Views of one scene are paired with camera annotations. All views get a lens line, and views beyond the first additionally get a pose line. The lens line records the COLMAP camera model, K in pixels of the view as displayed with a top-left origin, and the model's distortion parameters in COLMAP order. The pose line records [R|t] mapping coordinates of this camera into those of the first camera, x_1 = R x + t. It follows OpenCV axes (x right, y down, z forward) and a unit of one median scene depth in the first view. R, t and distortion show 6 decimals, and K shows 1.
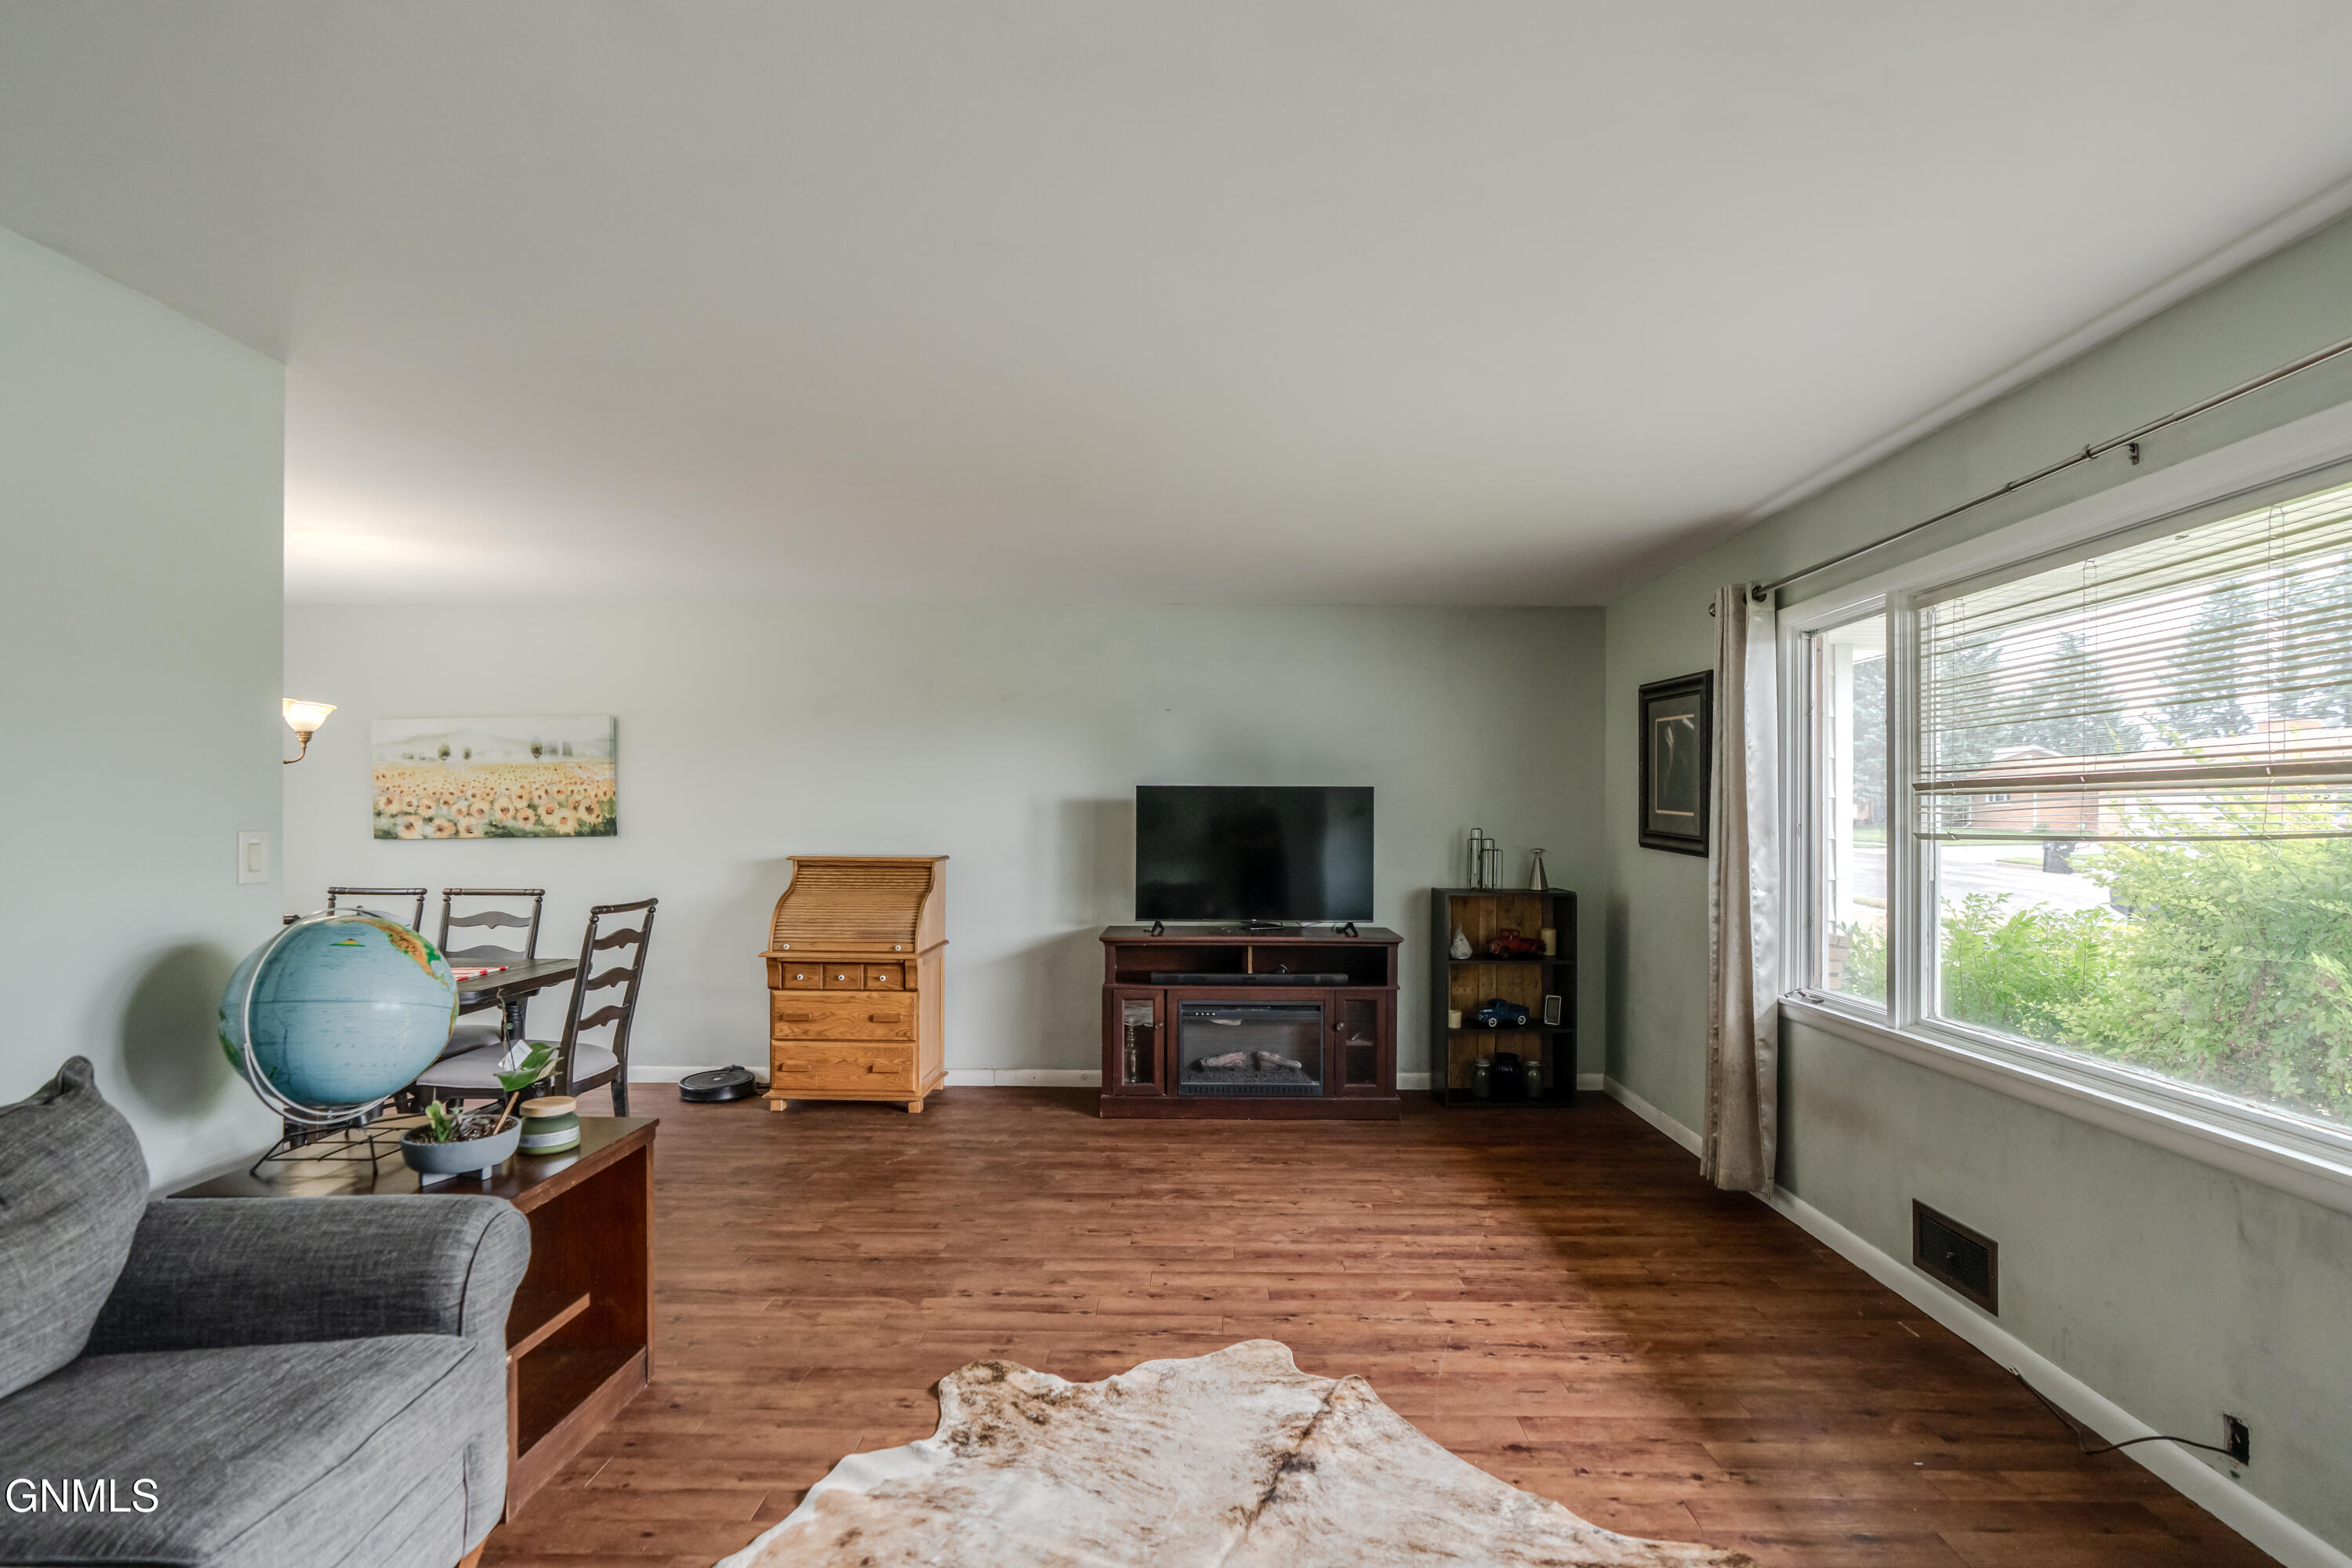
lens RADIAL K [[3103.2, 0, 1175.6], [0, 3103.2, 785.0], [0, 0, 1]] dist [-0.123471, 0.000000]
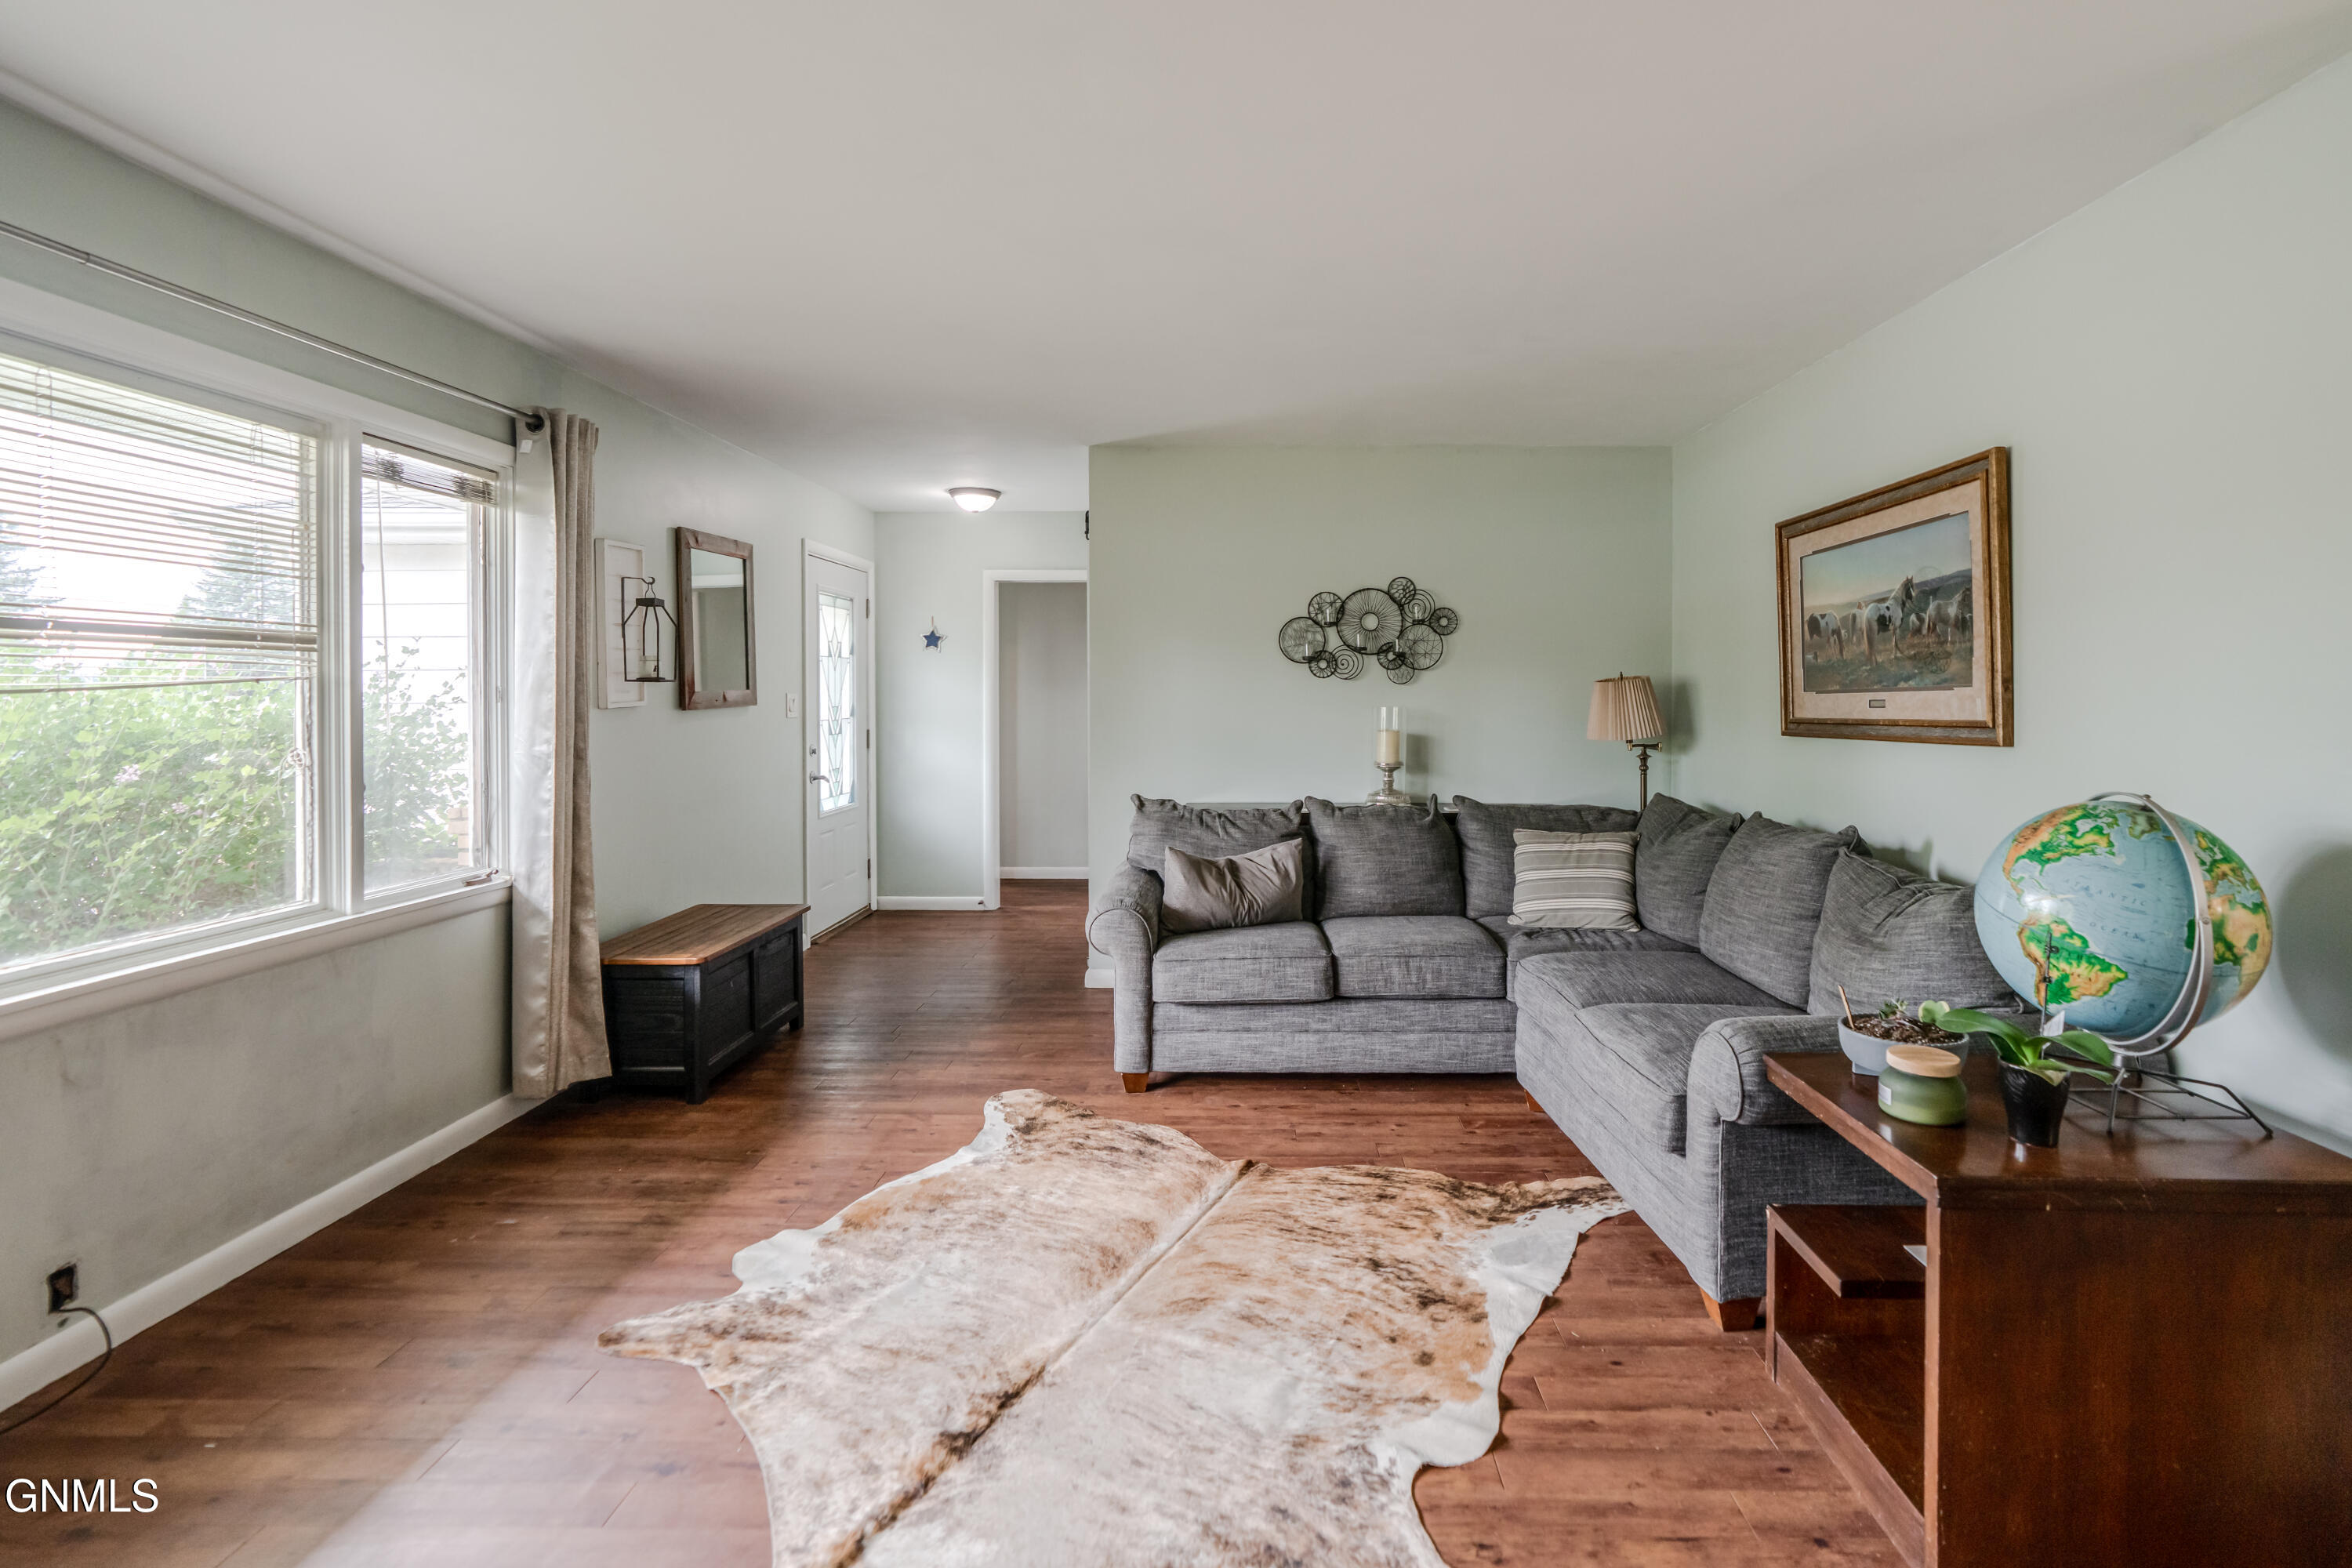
lens RADIAL K [[3103.2, 0, 1176.5], [0, 3103.2, 781.3], [0, 0, 1]] dist [-0.123471, 0.000000]
pose [[-0.999871, -0.008924, 0.013324, -0.030495], [-0.008665, 0.999775, 0.019356, 0.023227], [-0.013494, 0.019239, -0.999724, 1.869638]]
